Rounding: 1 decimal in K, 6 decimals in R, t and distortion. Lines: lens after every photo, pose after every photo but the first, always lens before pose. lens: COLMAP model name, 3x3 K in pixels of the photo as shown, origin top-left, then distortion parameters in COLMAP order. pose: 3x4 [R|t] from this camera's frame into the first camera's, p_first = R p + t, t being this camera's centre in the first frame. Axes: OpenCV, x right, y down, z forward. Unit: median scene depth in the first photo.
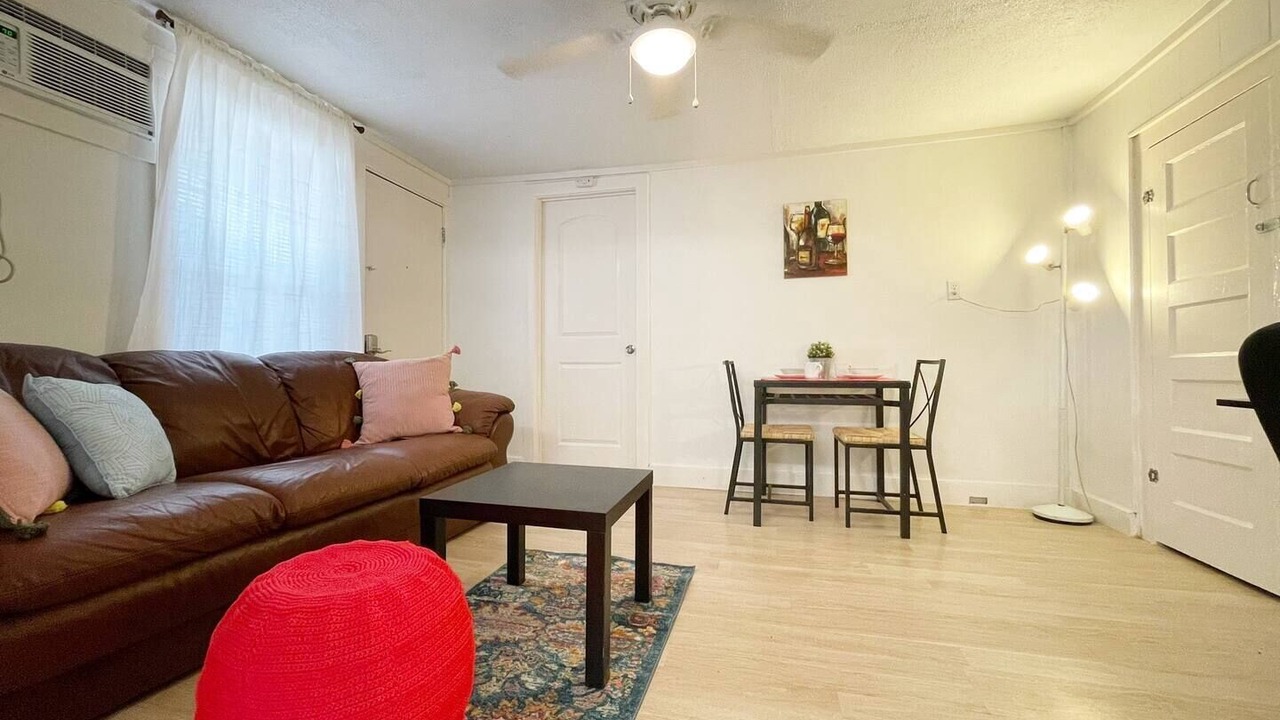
lens RADIAL K [[514.1, 0, 639.2], [0, 514.1, 364.2], [0, 0, 1]] dist [0.002689, -0.000204]
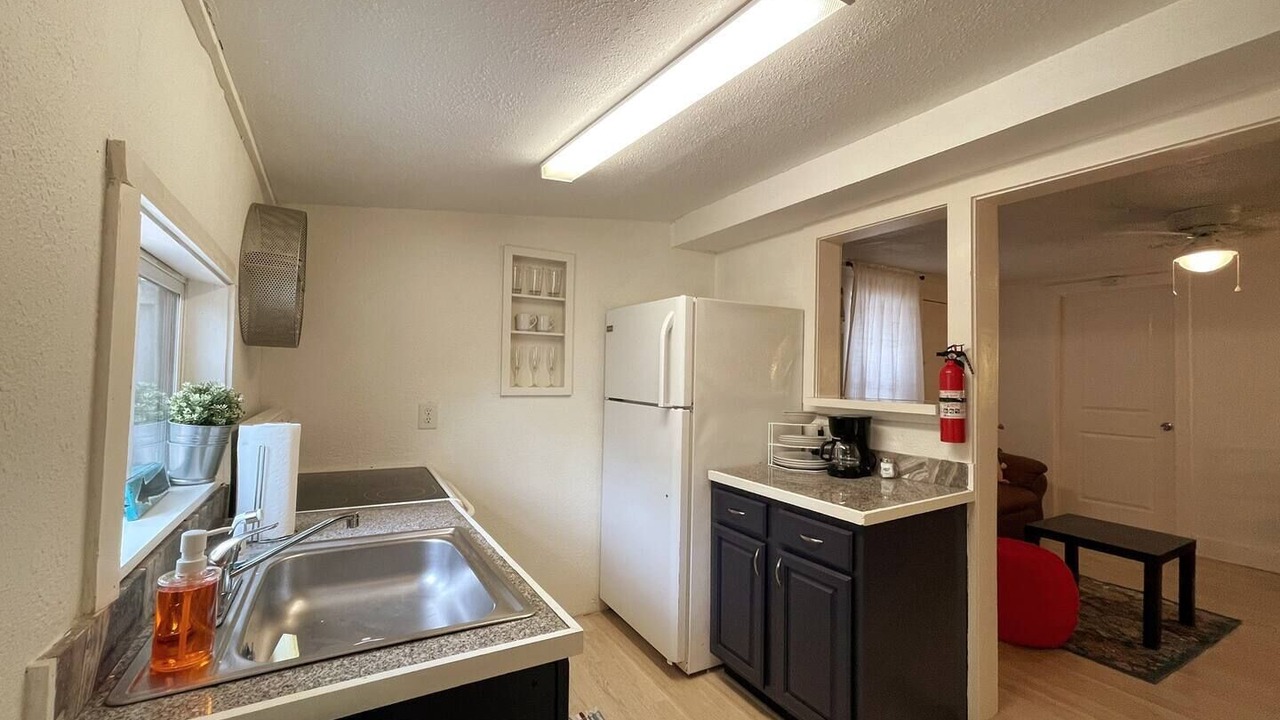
lens RADIAL K [[514.1, 0, 634.5], [0, 514.1, 358.1], [0, 0, 1]] dist [0.002689, -0.000204]
pose [[0.693078, -0.003382, -0.720855, -0.020282], [-0.021855, 0.999431, -0.025701, -0.241417], [0.720531, 0.033567, 0.692610, -1.186659]]
